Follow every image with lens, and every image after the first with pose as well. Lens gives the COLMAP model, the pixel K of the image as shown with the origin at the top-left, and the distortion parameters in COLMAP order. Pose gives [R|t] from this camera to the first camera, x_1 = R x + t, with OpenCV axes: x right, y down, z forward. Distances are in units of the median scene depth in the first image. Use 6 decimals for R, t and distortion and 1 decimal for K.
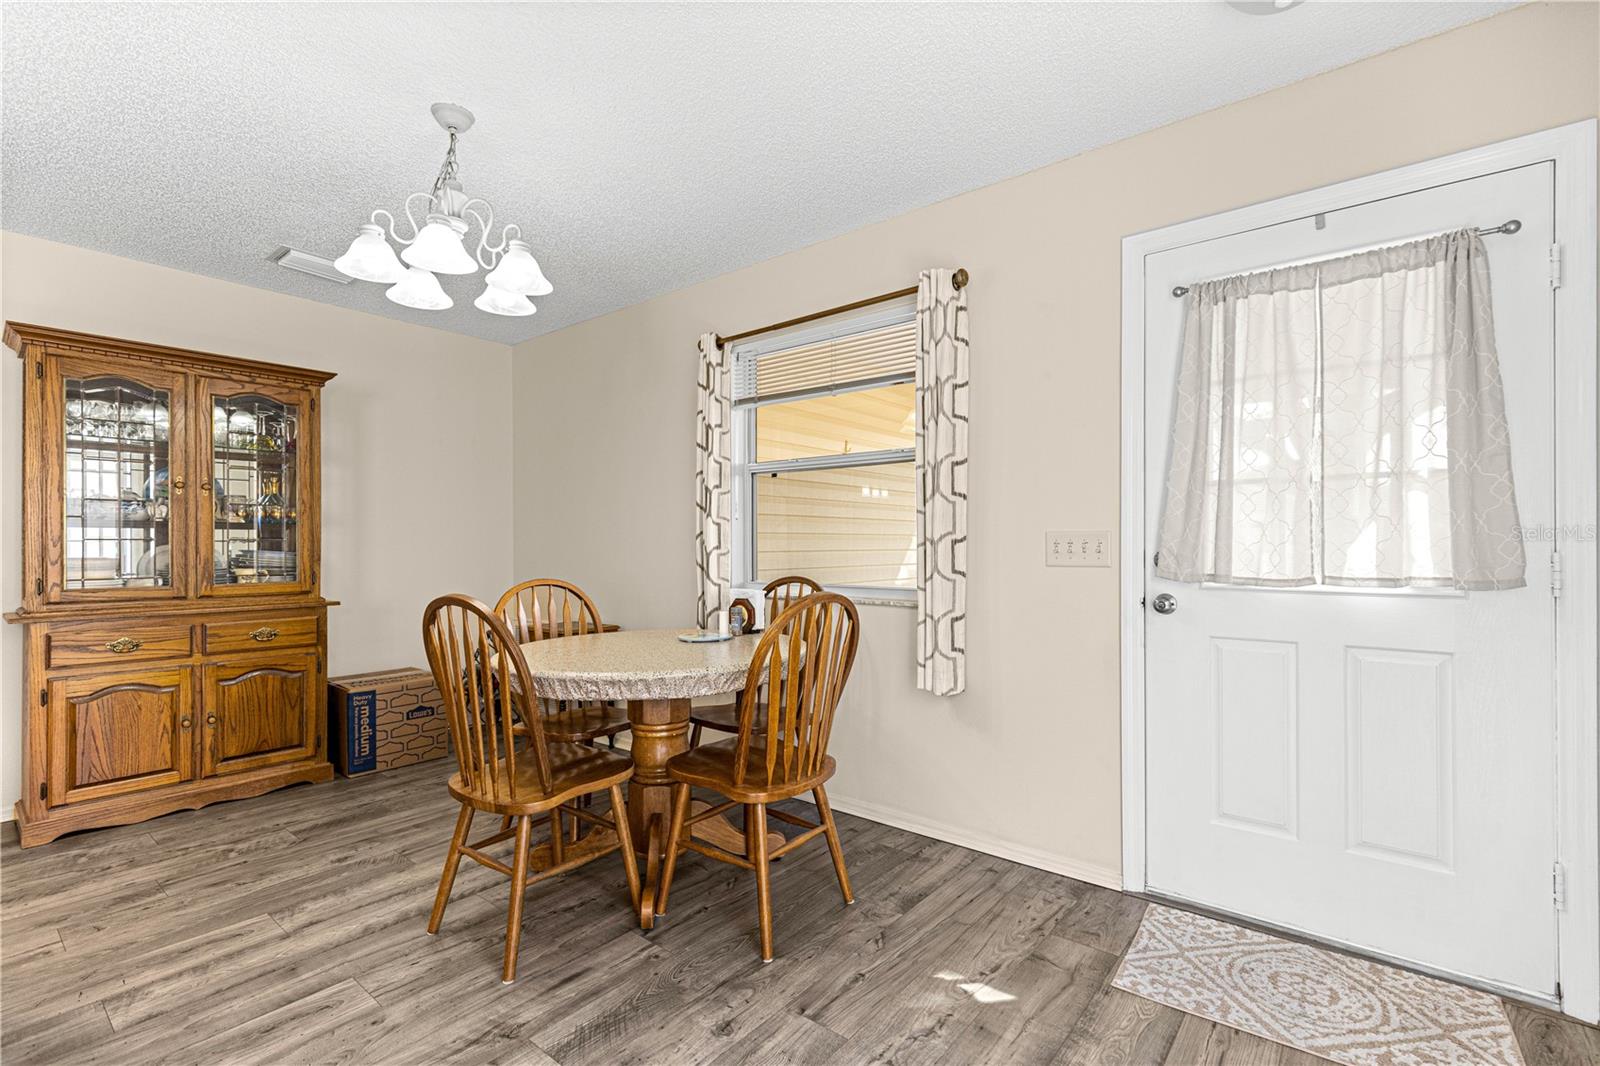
lens RADIAL K [[724.6, 0, 804.1], [0, 724.6, 546.2], [0, 0, 1]] dist [0.007083, 0.000037]
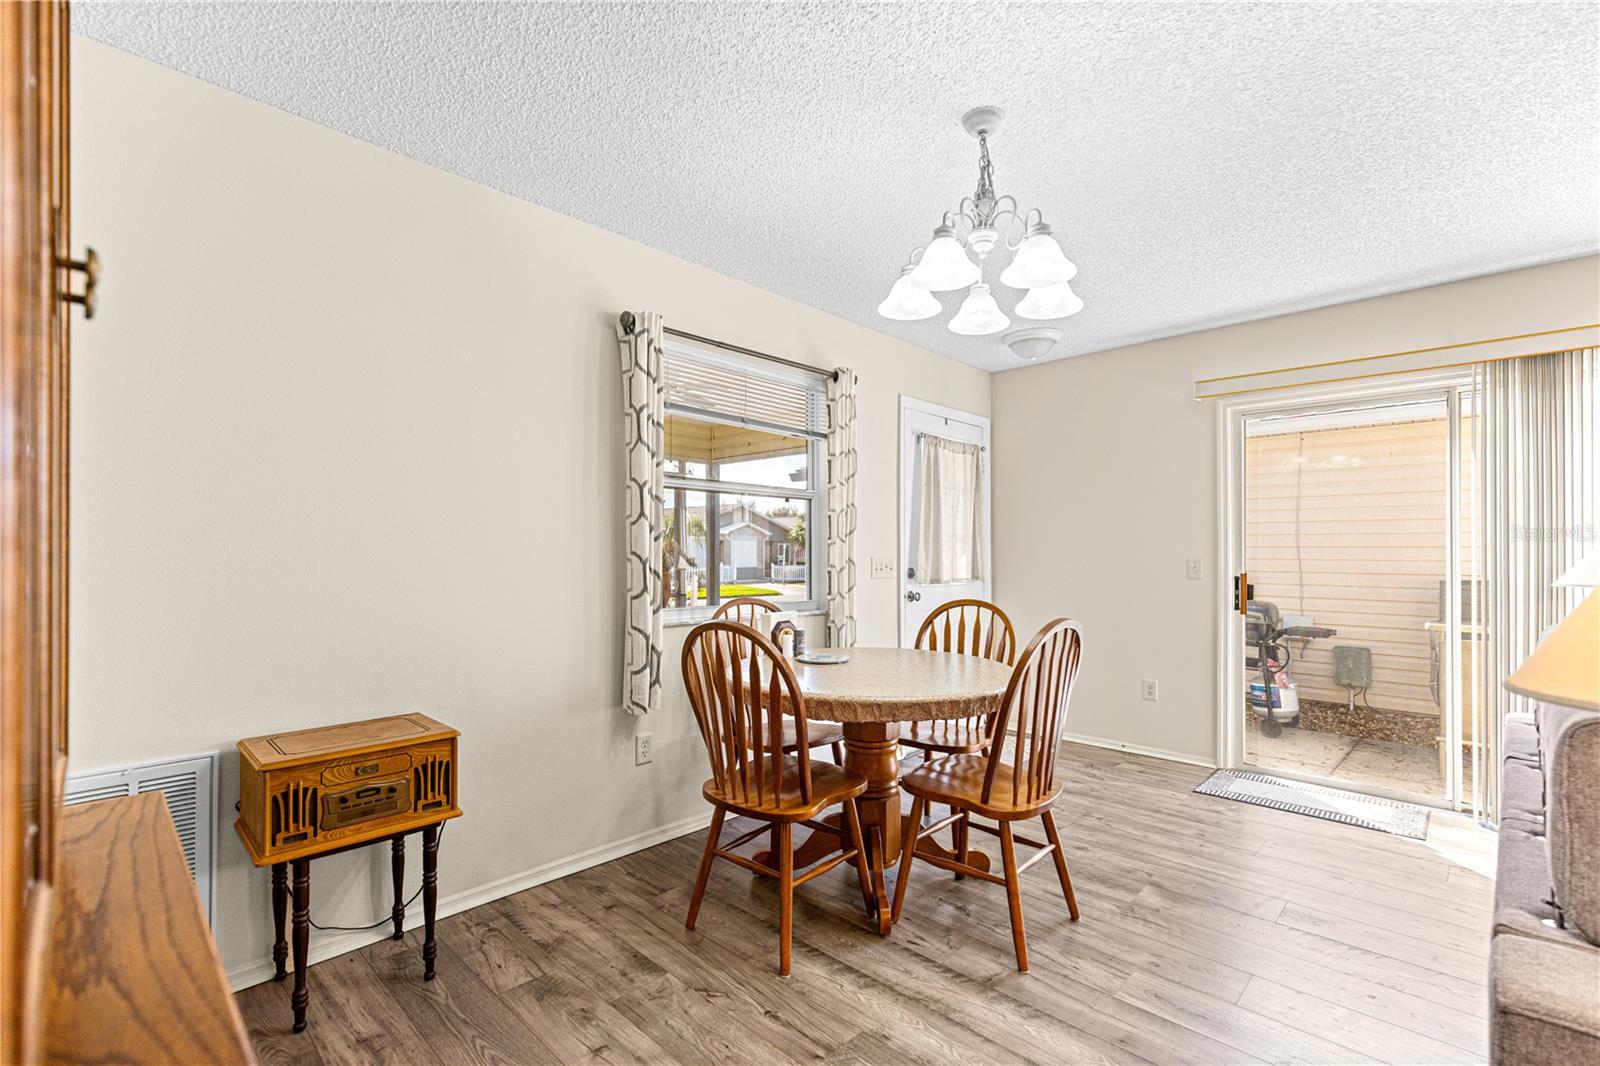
lens RADIAL K [[705.4, 0, 798.0], [0, 705.4, 540.7], [0, 0, 1]] dist [0.006309, 0.000687]
pose [[0.087150, 0.019015, 0.996014, -1.226065], [-0.001135, 0.999819, -0.018988, -0.019822], [-0.996195, 0.000525, 0.087156, 1.001222]]
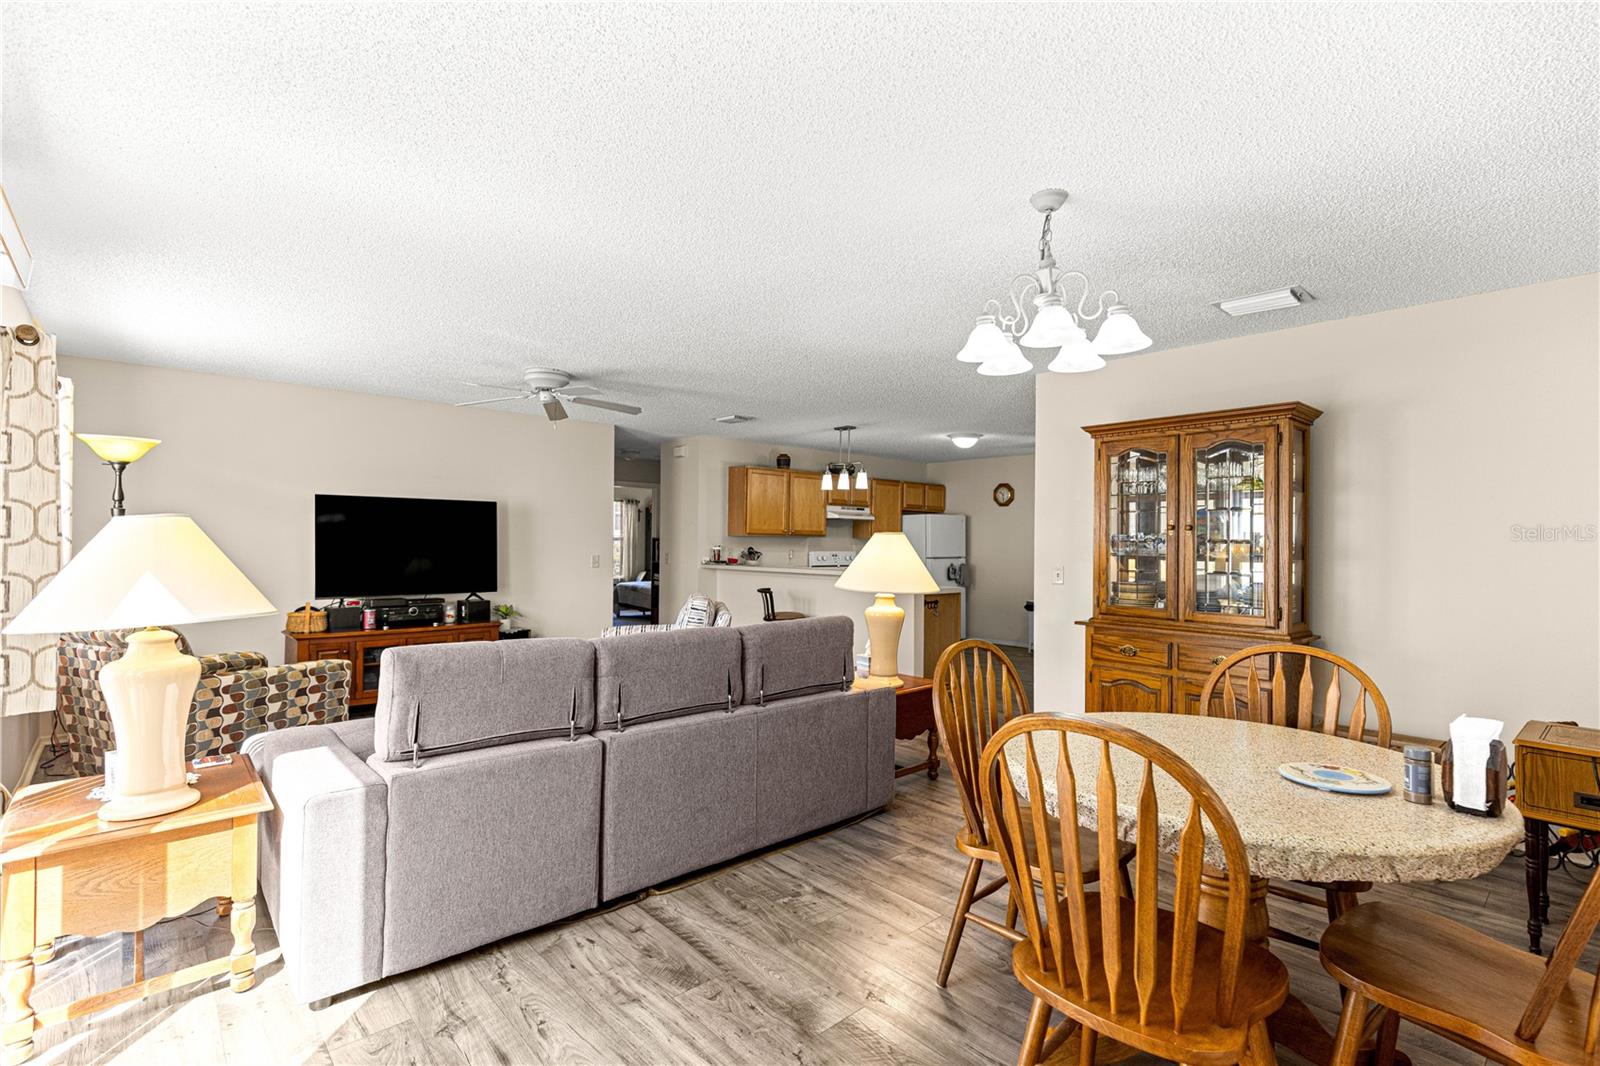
lens RADIAL K [[736.5, 0, 800.0], [0, 736.5, 533.0], [0, 0, 1]] dist [0.009991, -0.000927]
pose [[-0.142162, -0.013059, -0.989757, 0.567612], [-0.012453, 0.999857, -0.011404, -0.064626], [0.989765, 0.010704, -0.142305, 0.687230]]
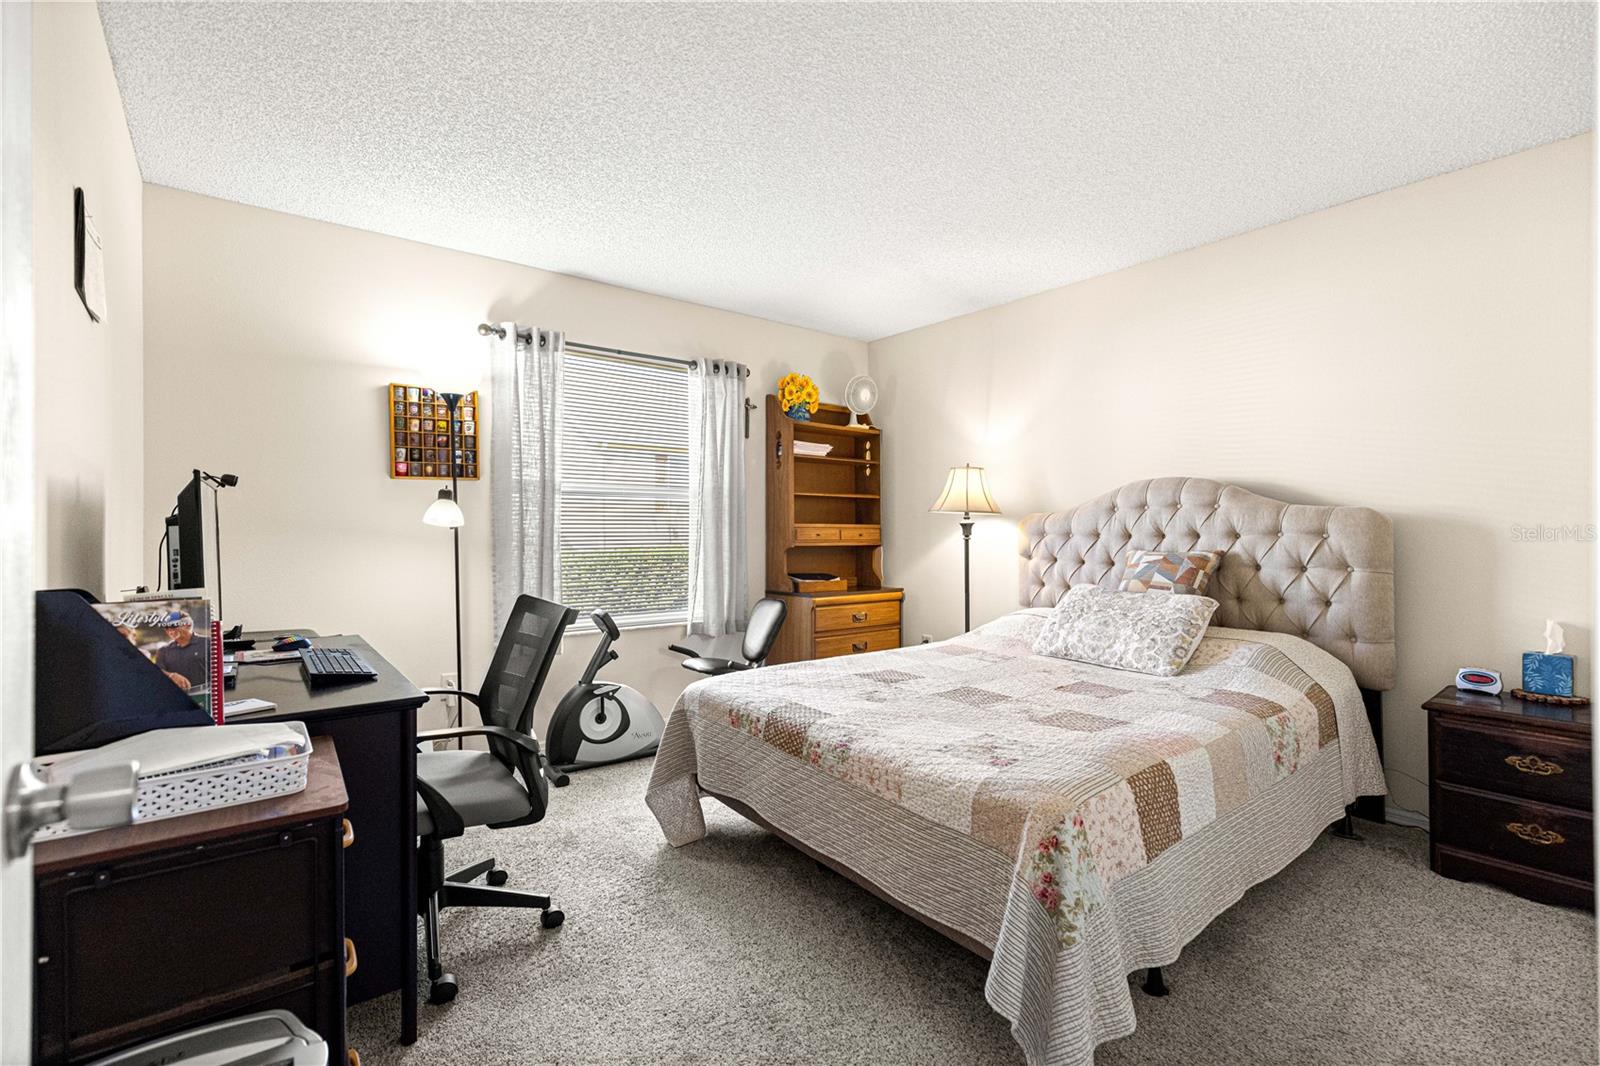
lens RADIAL K [[724.3, 0, 812.2], [0, 724.3, 533.5], [0, 0, 1]] dist [0.006260, 0.000152]
pose [[-0.194136, 0.002695, -0.980971, -3.157034], [-0.003035, 0.999990, 0.003348, 0.017180], [0.980970, 0.003627, -0.194126, -0.839884]]
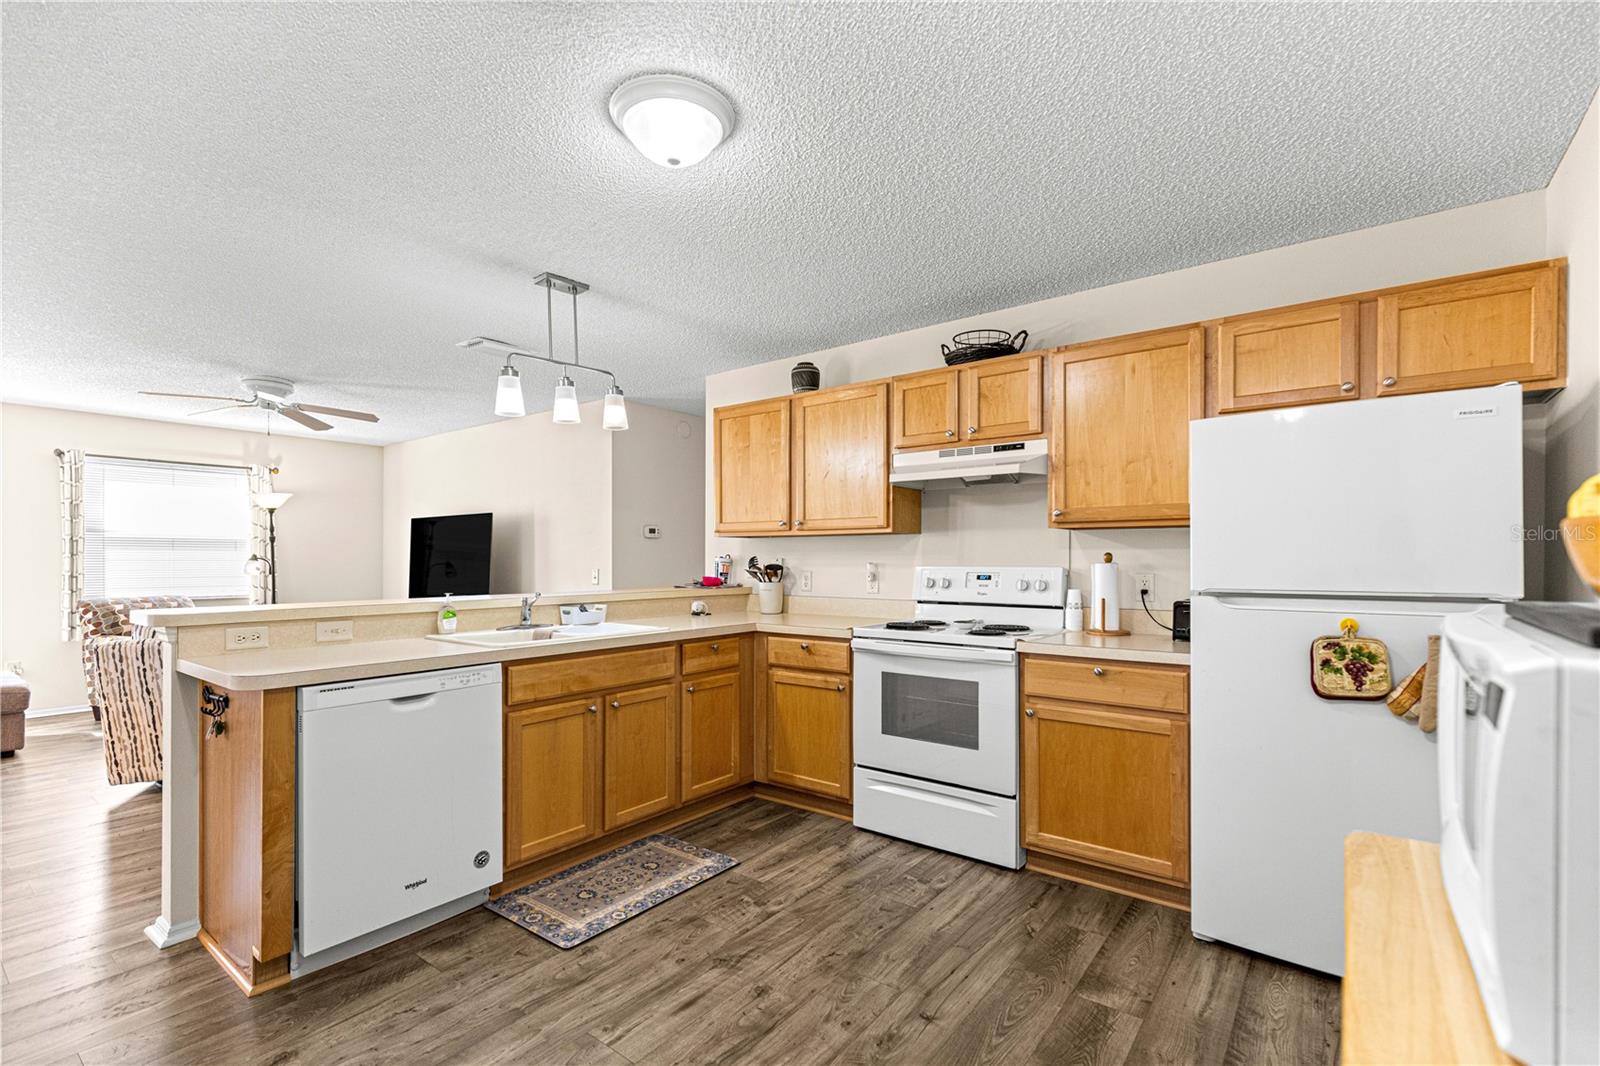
lens RADIAL K [[721.2, 0, 808.4], [0, 721.2, 558.8], [0, 0, 1]] dist [0.007482, -0.000328]
pose [[-0.999171, 0.003581, -0.040564, -2.612323], [0.003451, 0.999989, 0.003291, -0.039010], [0.040576, 0.003148, -0.999172, 1.692378]]
